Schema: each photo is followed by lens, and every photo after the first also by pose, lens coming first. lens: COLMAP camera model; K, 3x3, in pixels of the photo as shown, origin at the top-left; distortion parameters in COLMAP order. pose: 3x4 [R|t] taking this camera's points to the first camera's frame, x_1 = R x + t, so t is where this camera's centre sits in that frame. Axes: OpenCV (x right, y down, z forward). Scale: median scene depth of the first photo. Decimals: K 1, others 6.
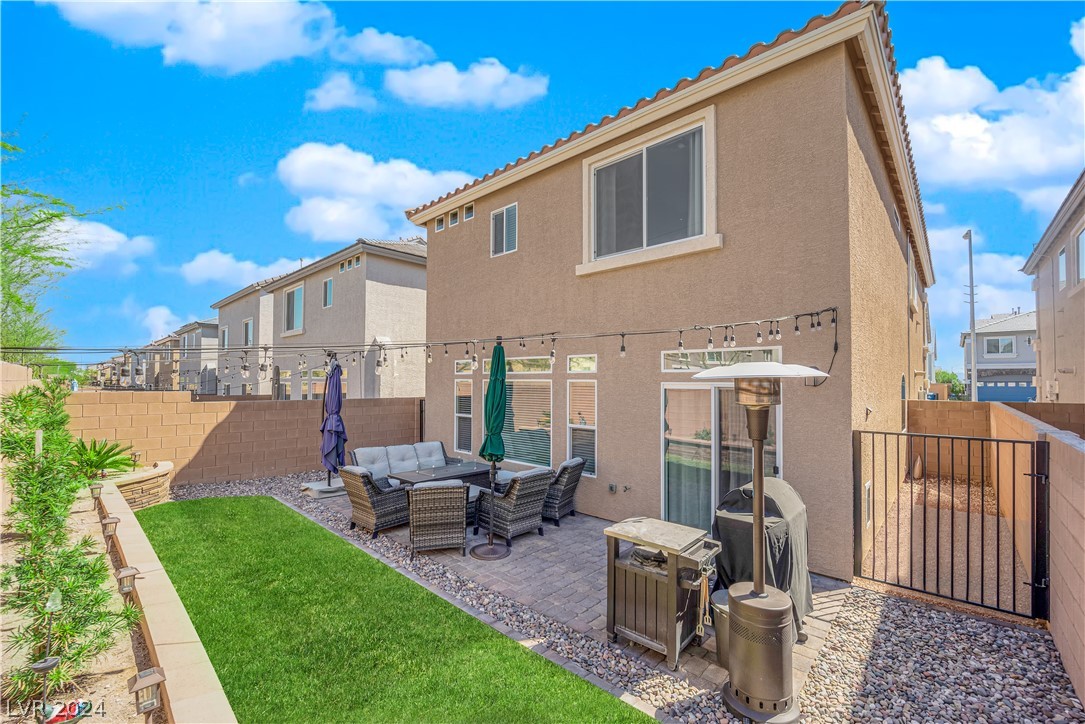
lens RADIAL K [[447.7, 0, 542.6], [0, 447.7, 374.6], [0, 0, 1]] dist [-0.000394, -0.000045]
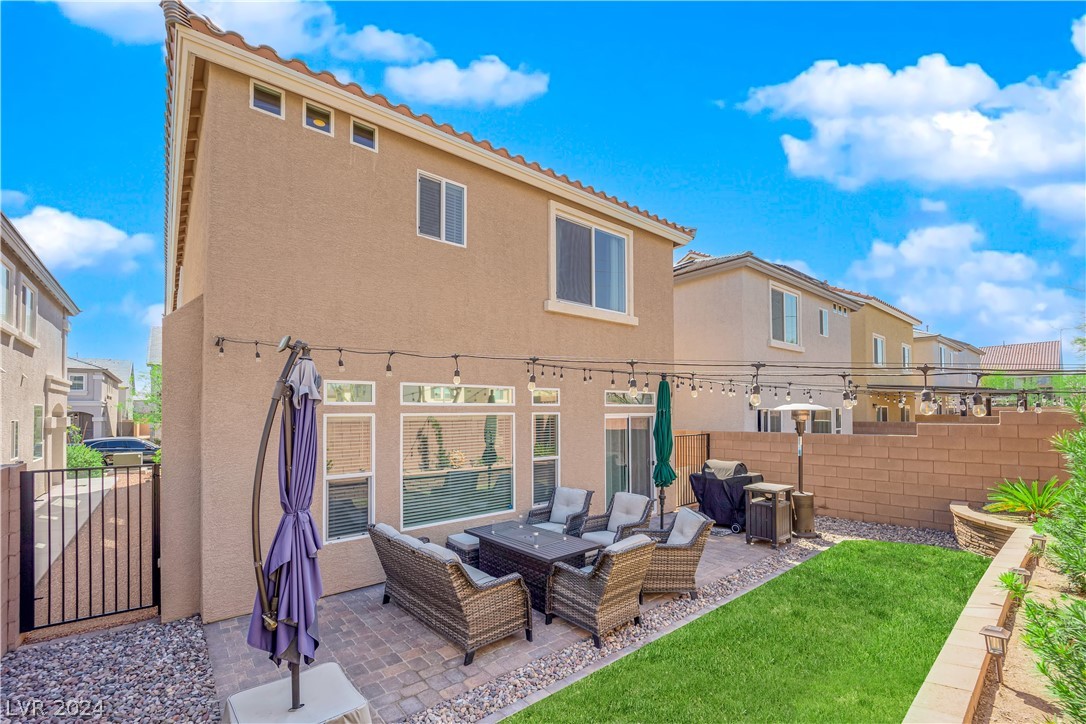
lens RADIAL K [[458.8, 0, 543.0], [0, 458.8, 407.1], [0, 0, 1]] dist [-0.000878, -0.000155]
pose [[0.128372, 0.008653, 0.991688, -0.965572], [-0.003706, 0.999959, -0.008245, 0.008113], [-0.991719, -0.002617, 0.128399, 0.886328]]
